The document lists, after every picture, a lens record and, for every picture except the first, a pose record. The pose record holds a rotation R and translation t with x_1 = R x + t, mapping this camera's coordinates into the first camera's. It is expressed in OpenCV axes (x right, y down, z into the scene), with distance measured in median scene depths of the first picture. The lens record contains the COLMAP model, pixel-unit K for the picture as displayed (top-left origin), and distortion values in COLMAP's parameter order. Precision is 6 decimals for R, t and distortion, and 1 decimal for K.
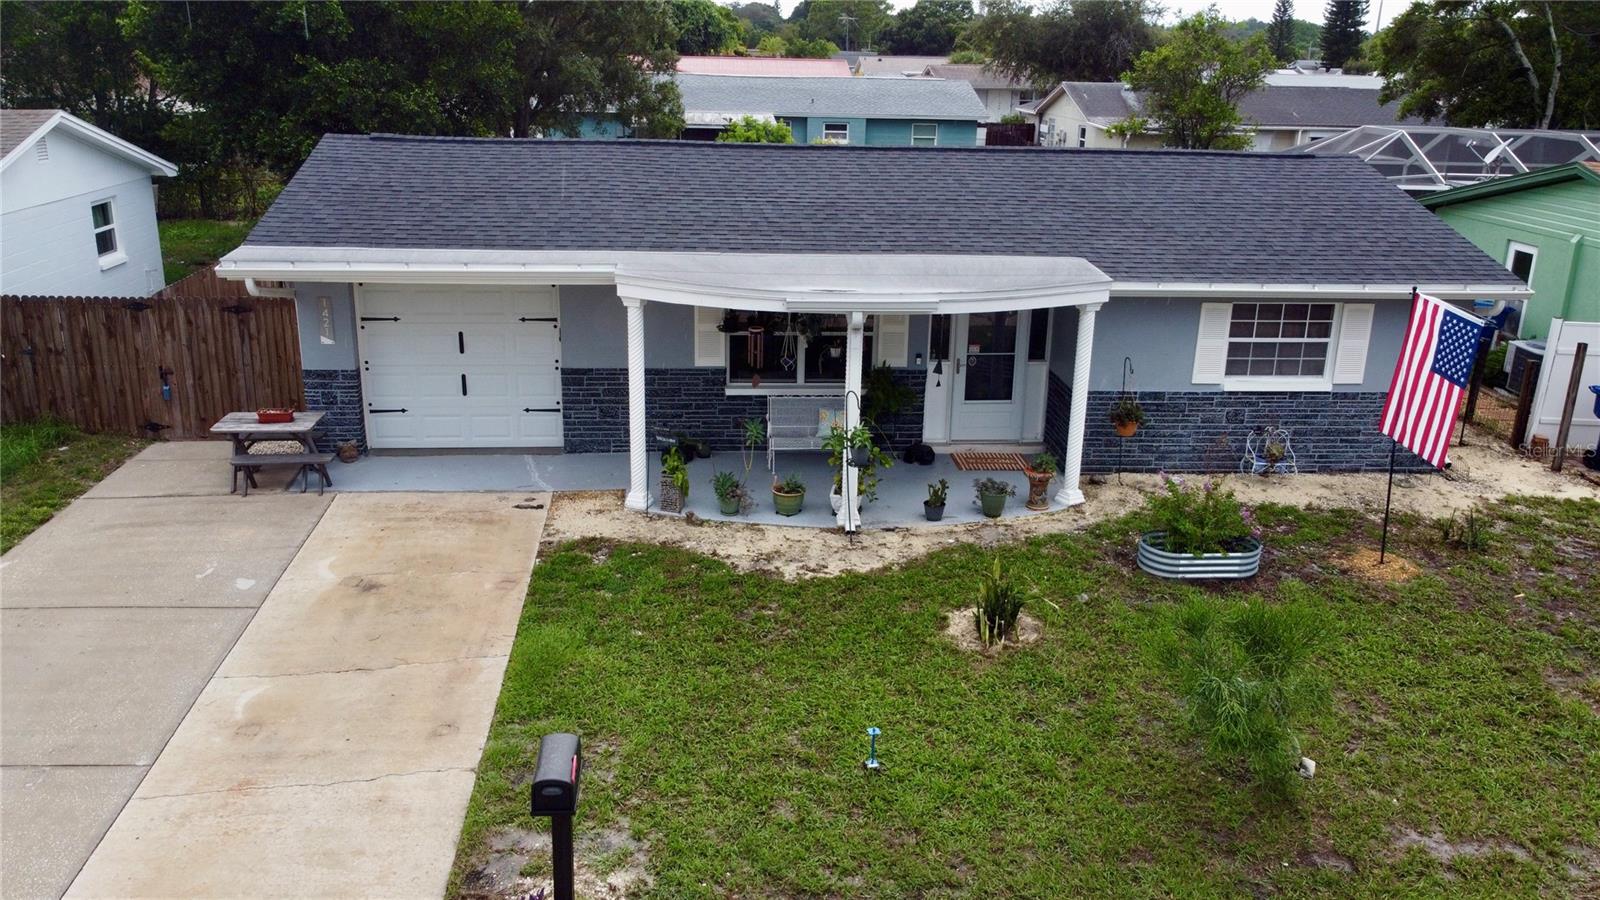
lens RADIAL K [[1273.5, 0, 800.0], [0, 1273.5, 450.0], [0, 0, 1]] dist [0.004486, 0.002342]
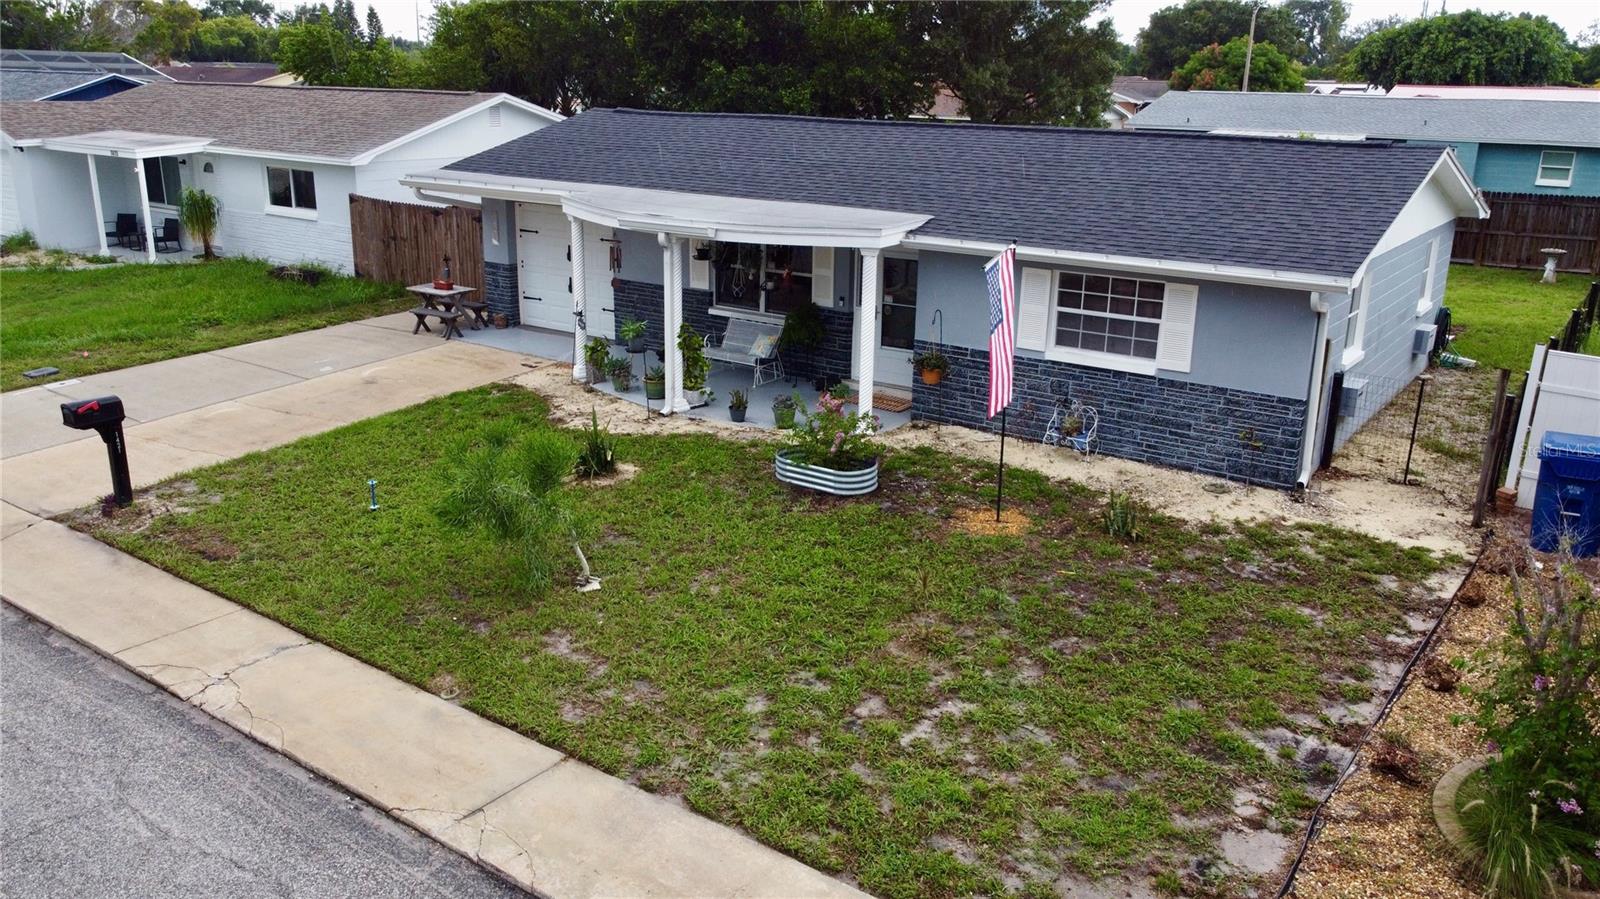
lens RADIAL K [[1262.8, 0, 785.1], [0, 1262.8, 435.1], [0, 0, 1]] dist [0.005073, -0.005629]
pose [[0.761438, 0.169937, -0.625566, 0.800843], [-0.195268, 0.980332, 0.028630, 0.023358], [0.618128, 0.100353, 0.779646, 0.108807]]
